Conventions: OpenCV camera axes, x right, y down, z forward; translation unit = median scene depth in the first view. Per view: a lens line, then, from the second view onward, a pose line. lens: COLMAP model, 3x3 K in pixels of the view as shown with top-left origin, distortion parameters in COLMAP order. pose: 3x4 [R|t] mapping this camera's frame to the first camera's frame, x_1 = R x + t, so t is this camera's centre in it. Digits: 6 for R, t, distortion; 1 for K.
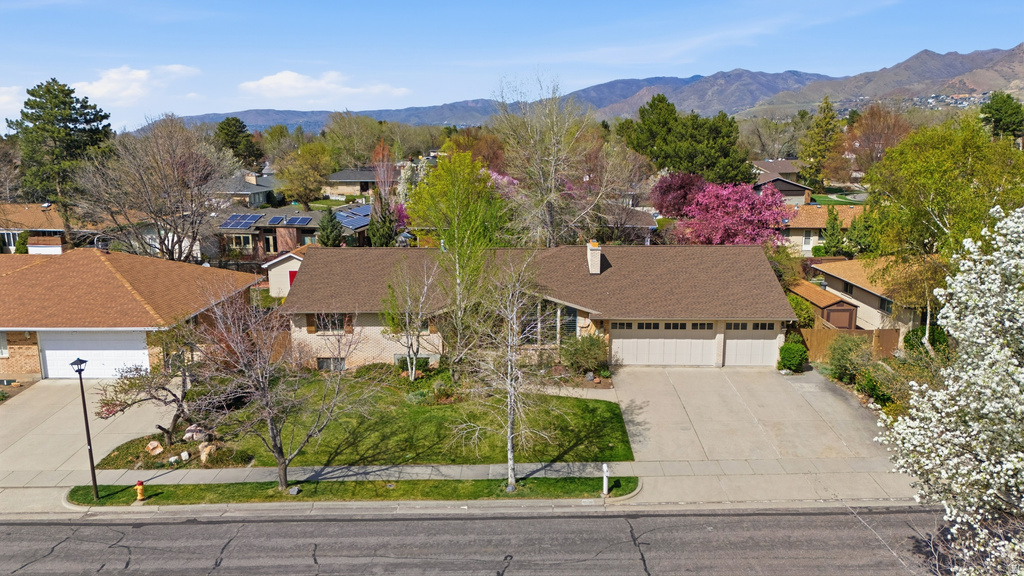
lens RADIAL K [[749.9, 0, 512.0], [0, 749.9, 288.0], [0, 0, 1]] dist [0.085046, -0.087873]
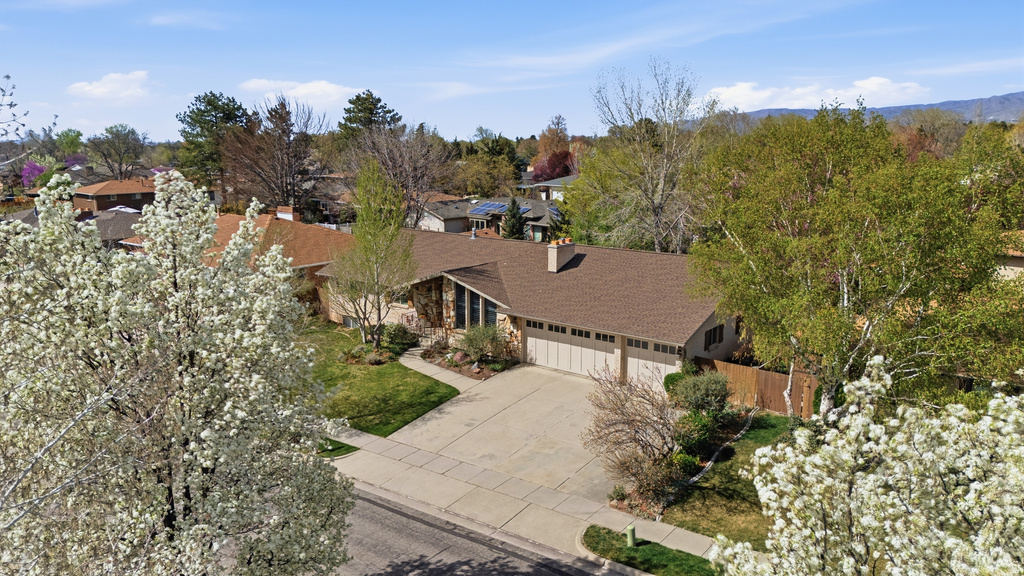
lens RADIAL K [[749.9, 0, 512.0], [0, 749.9, 288.0], [0, 0, 1]] dist [0.085046, -0.087873]
pose [[0.800697, 0.119981, -0.586932, 0.724779], [-0.116268, 0.992233, 0.044219, -0.039853], [0.587679, 0.032835, 0.808428, 0.187147]]
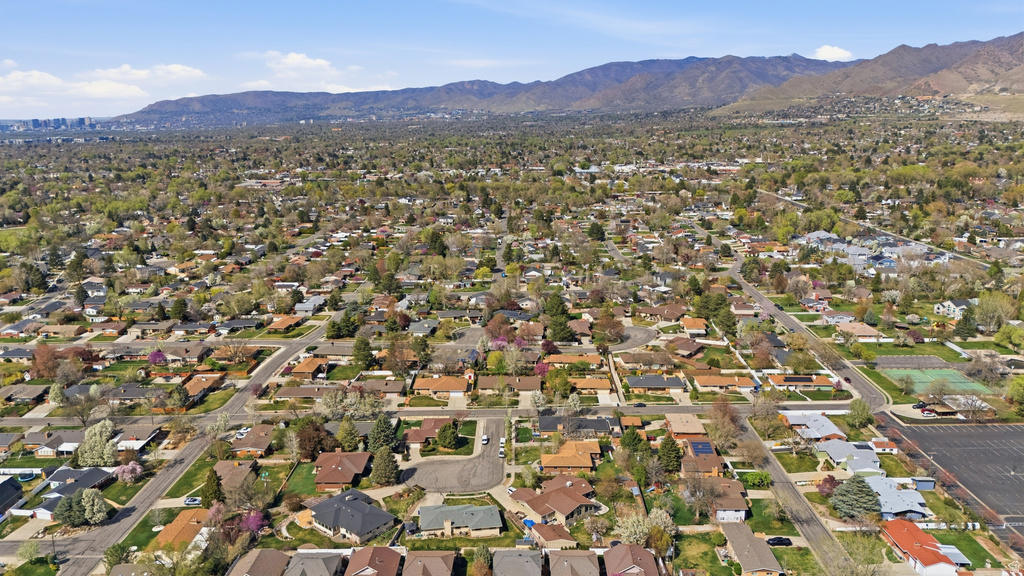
lens RADIAL K [[749.9, 0, 512.0], [0, 749.9, 288.0], [0, 0, 1]] dist [0.085046, -0.087873]
pose [[0.999985, 0.000290, 0.005530, 0.009647], [-0.000452, 0.999565, 0.029490, -1.339328], [-0.005519, -0.029492, 0.999550, -7.358384]]
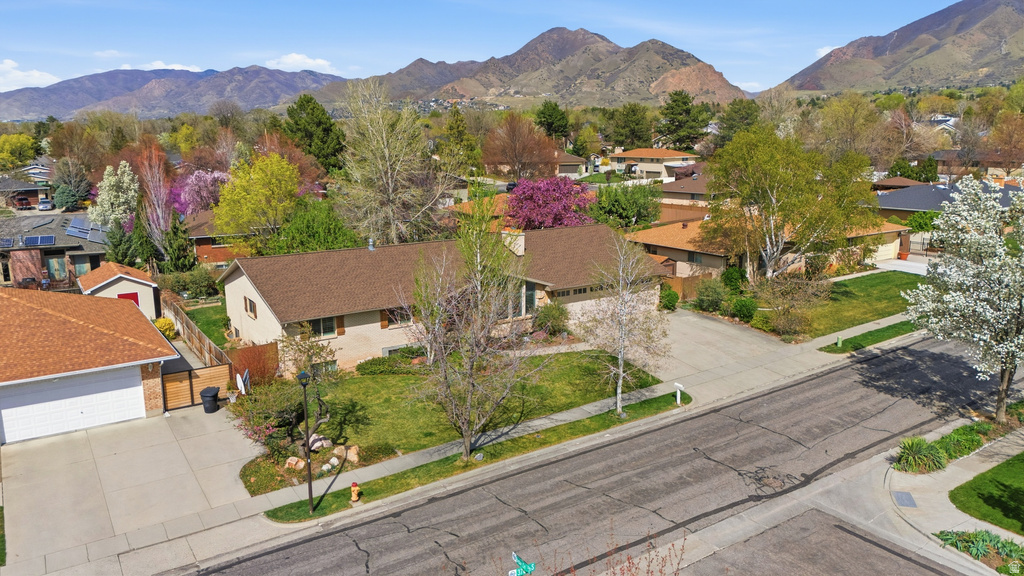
lens RADIAL K [[749.9, 0, 512.0], [0, 749.9, 288.0], [0, 0, 1]] dist [0.085046, -0.087873]
pose [[0.827069, -0.117877, 0.549602, -0.624864], [0.116318, 0.992491, 0.037826, -0.015879], [-0.549934, 0.032644, 0.834570, 0.017107]]
